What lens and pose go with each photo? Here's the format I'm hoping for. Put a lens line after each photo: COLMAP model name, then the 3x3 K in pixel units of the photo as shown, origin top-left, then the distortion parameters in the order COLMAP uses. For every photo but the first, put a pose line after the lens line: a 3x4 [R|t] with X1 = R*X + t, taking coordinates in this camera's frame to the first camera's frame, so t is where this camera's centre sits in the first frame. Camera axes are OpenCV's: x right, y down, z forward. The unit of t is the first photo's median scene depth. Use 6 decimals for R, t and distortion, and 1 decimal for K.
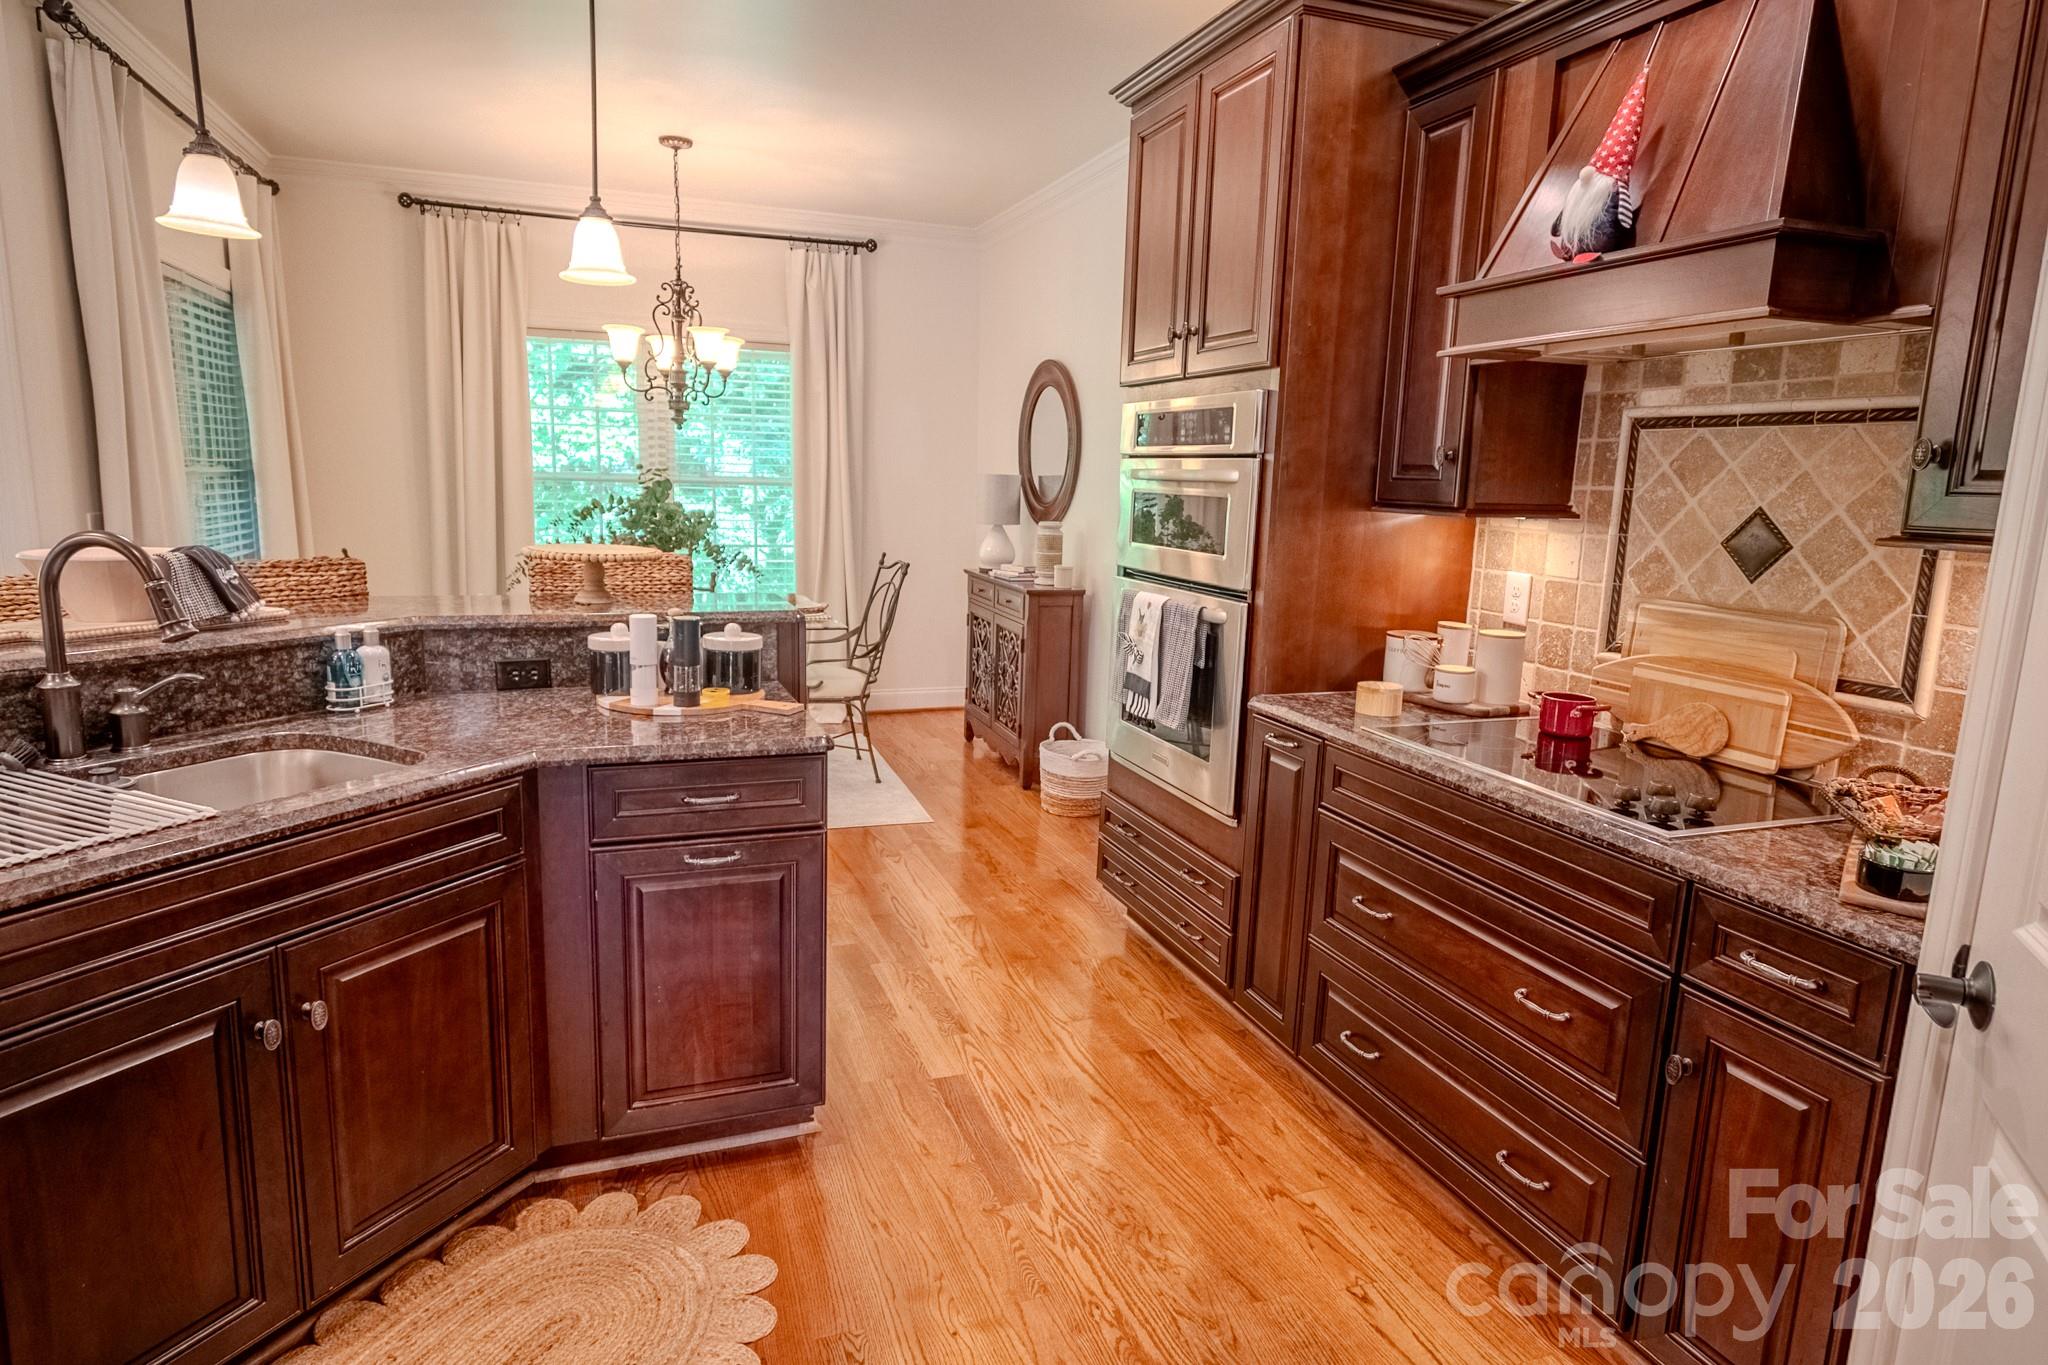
lens RADIAL K [[1155.8, 0, 1017.3], [0, 1155.8, 671.4], [0, 0, 1]] dist [0.005210, -0.003012]
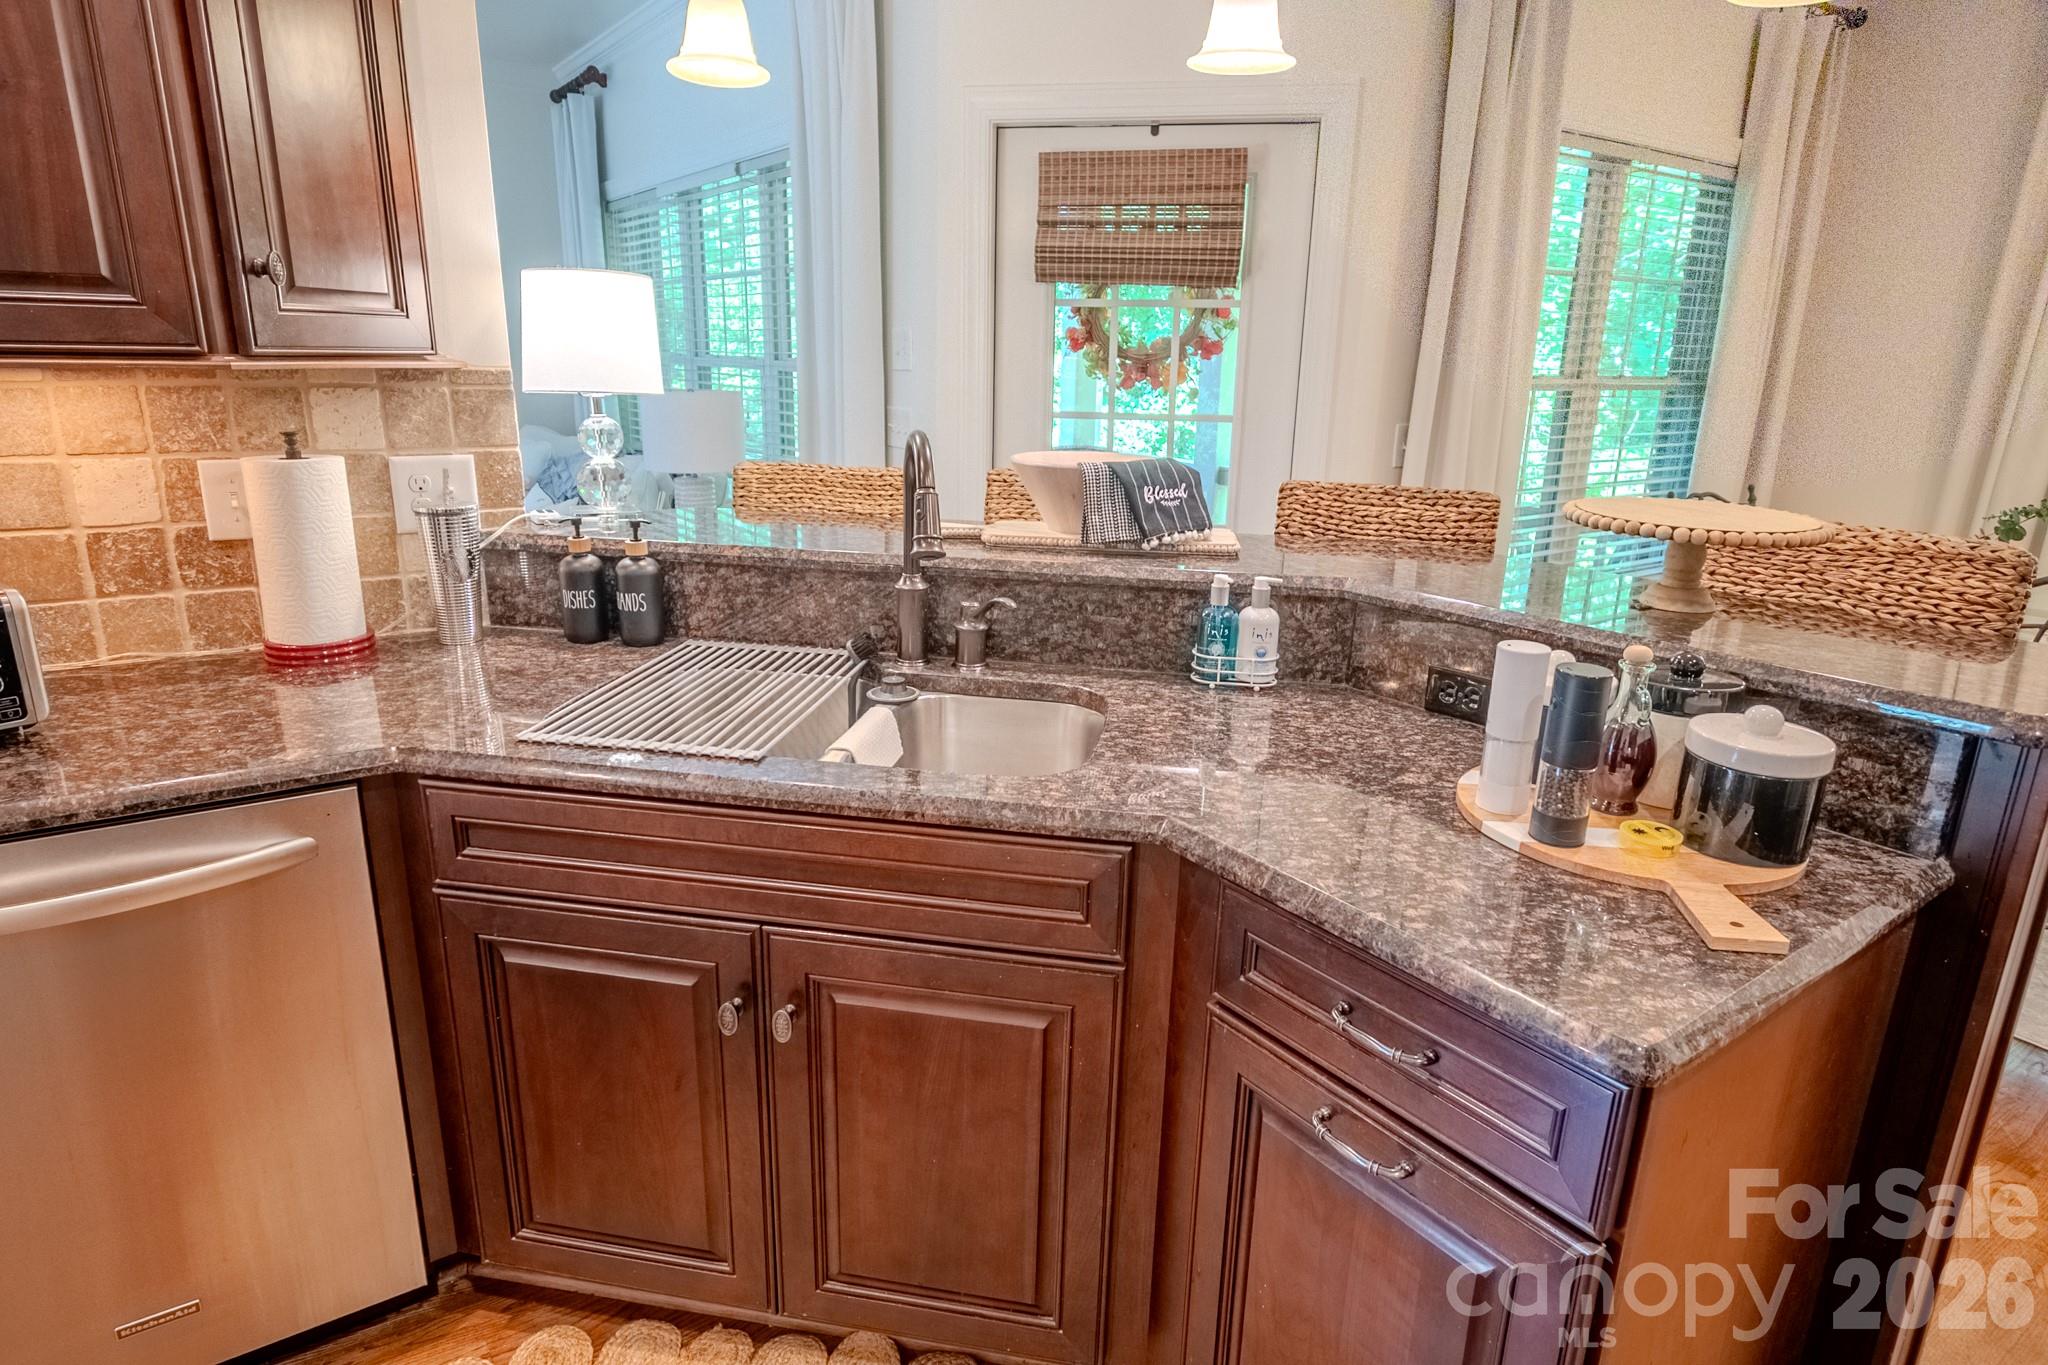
lens RADIAL K [[1155.8, 0, 1018.7], [0, 1155.8, 675.4], [0, 0, 1]] dist [0.005210, -0.003012]
pose [[0.252388, 0.237543, -0.938016, 0.112785], [-0.175057, 0.964612, 0.197176, -0.098845], [0.951659, 0.114441, 0.285040, 0.638940]]
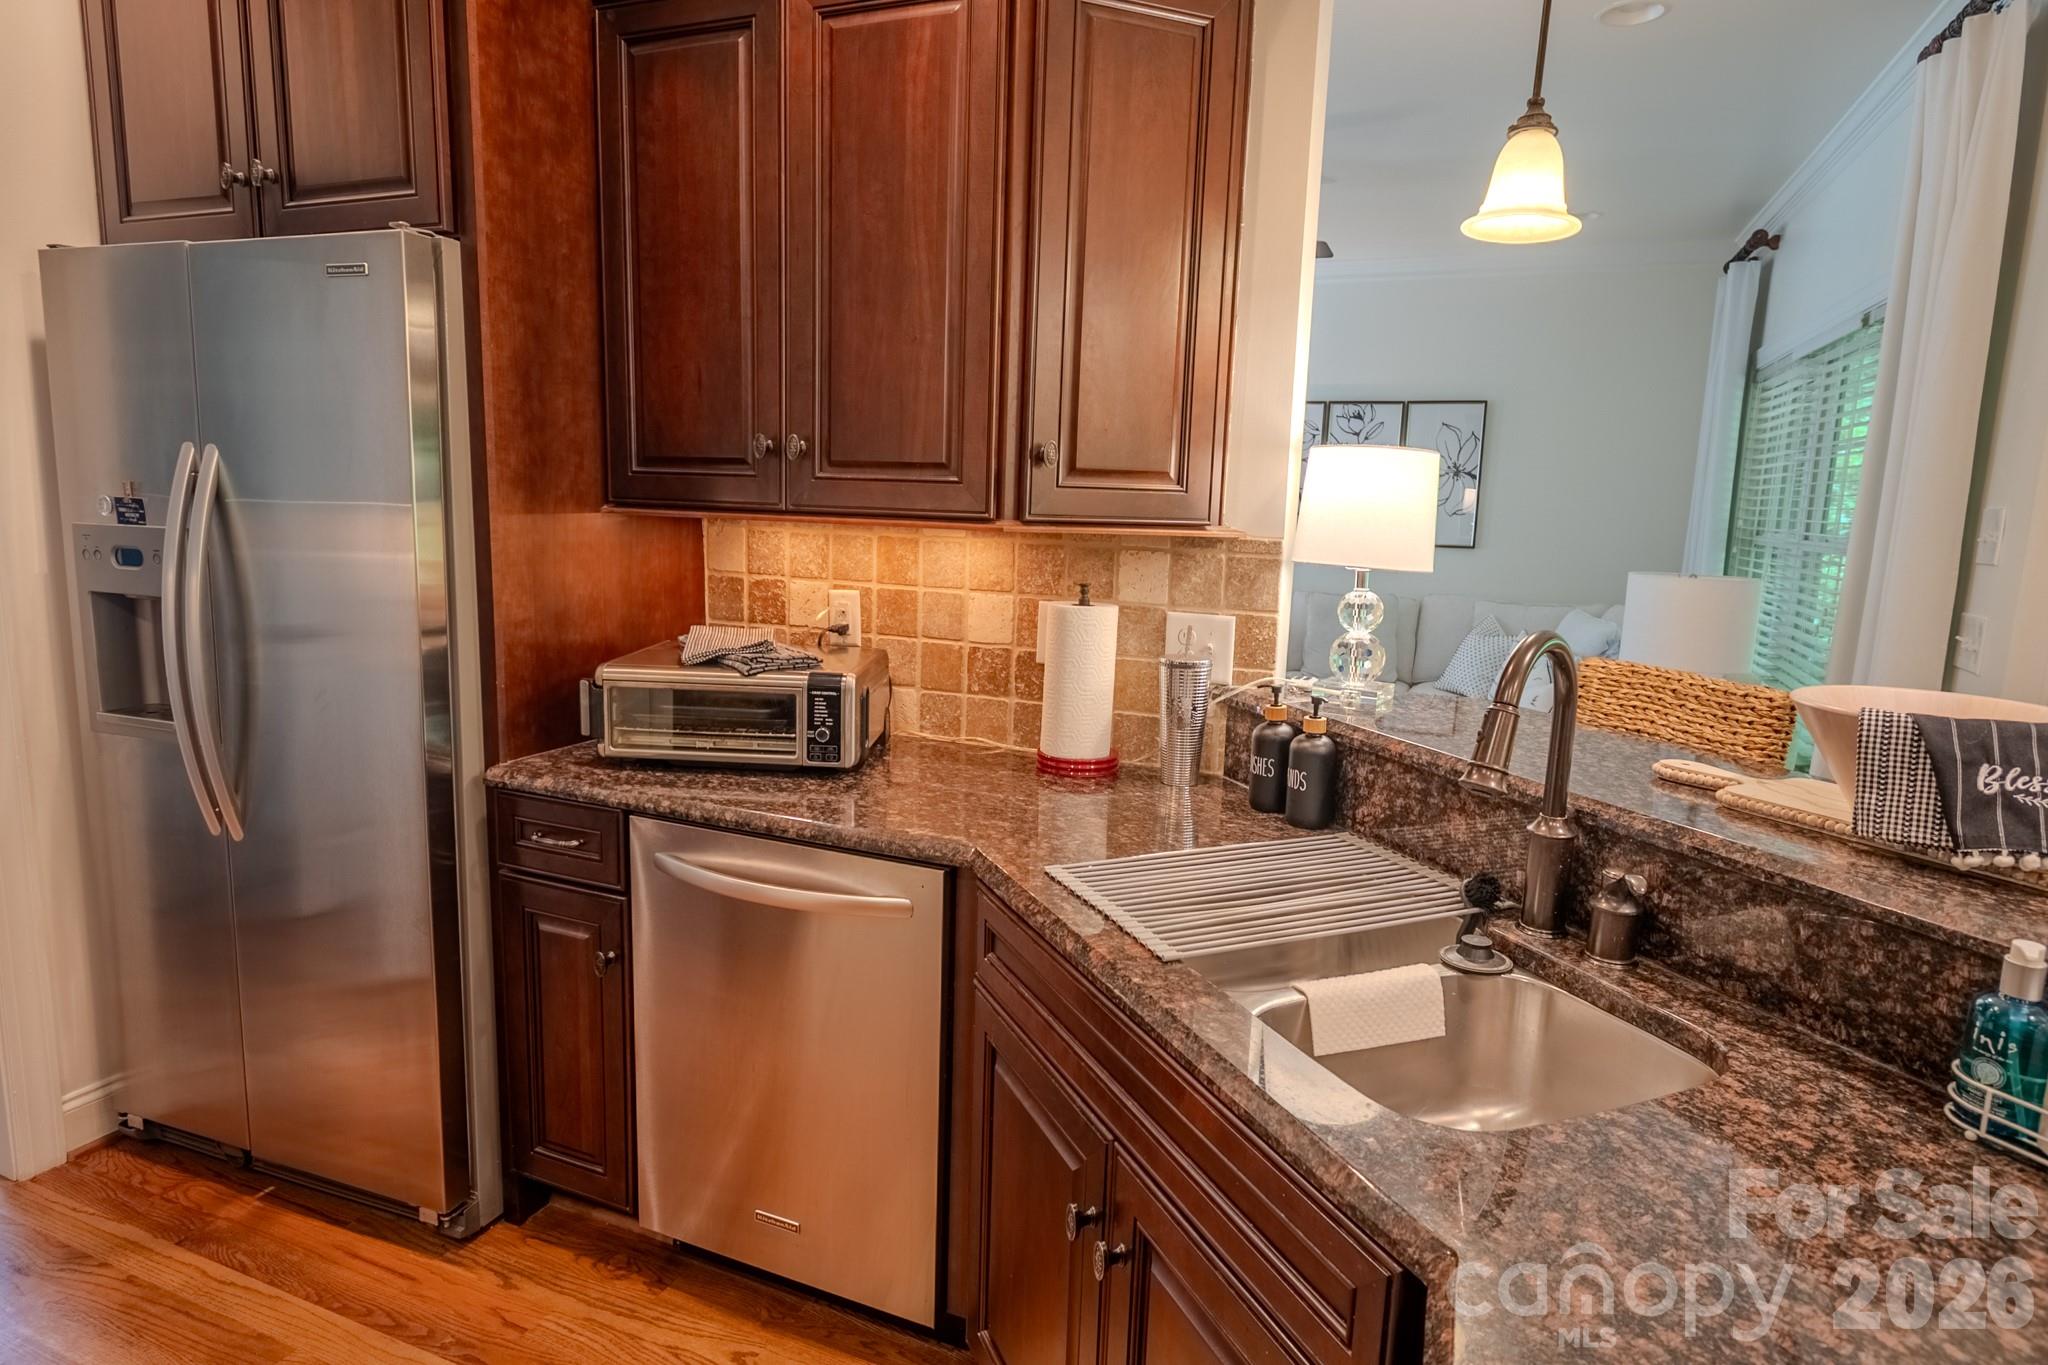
lens RADIAL K [[1155.8, 0, 1019.9], [0, 1155.8, 676.2], [0, 0, 1]] dist [0.005210, -0.003012]
pose [[-0.674285, 0.062853, -0.735791, -0.035868], [-0.176090, 0.953945, 0.242859, -0.162197], [0.717169, 0.293322, -0.632164, 0.941245]]
